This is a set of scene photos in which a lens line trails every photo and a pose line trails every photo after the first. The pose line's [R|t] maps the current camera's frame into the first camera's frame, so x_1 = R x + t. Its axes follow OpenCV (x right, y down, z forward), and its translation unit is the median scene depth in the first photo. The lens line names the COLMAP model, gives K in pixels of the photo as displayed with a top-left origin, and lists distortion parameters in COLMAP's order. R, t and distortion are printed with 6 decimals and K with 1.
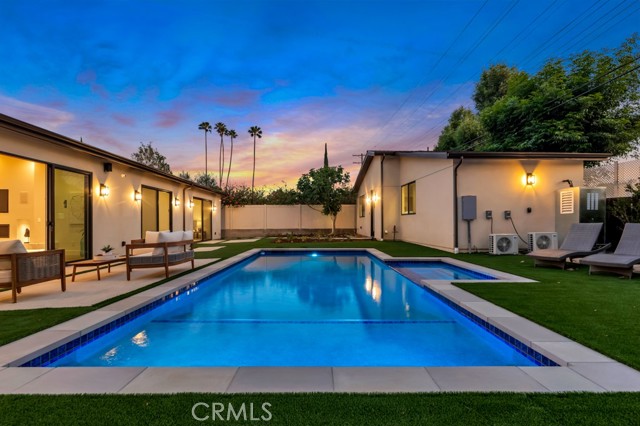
lens RADIAL K [[293.0, 0, 315.2], [0, 293.0, 220.6], [0, 0, 1]] dist [-0.000893, -0.000206]
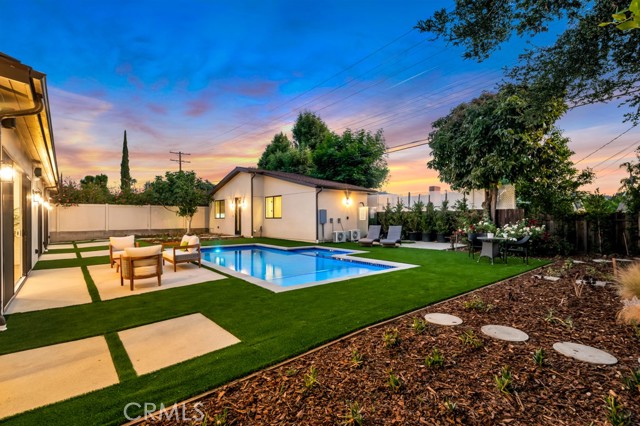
lens RADIAL K [[293.0, 0, 315.2], [0, 293.0, 220.6], [0, 0, 1]] dist [-0.000893, -0.000206]
pose [[0.771283, 0.000101, 0.636492, -0.464322], [-0.007255, 0.999936, 0.008632, -0.025436], [-0.636451, -0.011276, 0.771235, -0.226827]]
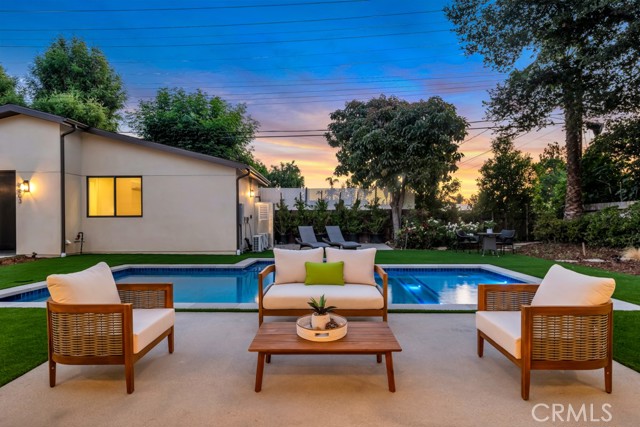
lens RADIAL K [[337.3, 0, 320.0], [0, 337.3, 213.5], [0, 0, 1]] dist [0.002741, 0.000555]
pose [[0.004041, 0.026479, 0.999641, -0.606764], [-0.003325, 0.999644, -0.026466, -0.008453], [-0.999986, -0.003217, 0.004128, 0.524091]]
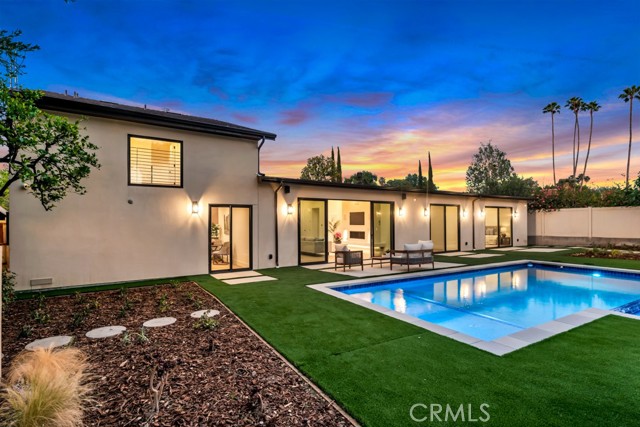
lens RADIAL K [[306.6, 0, 319.2], [0, 306.6, 221.6], [0, 0, 1]] dist [-0.002409, -0.000111]
pose [[0.504314, -0.001366, -0.863519, 0.337199], [0.009320, 0.999949, 0.003862, -0.045812], [0.863470, -0.009996, 0.504301, -0.141390]]
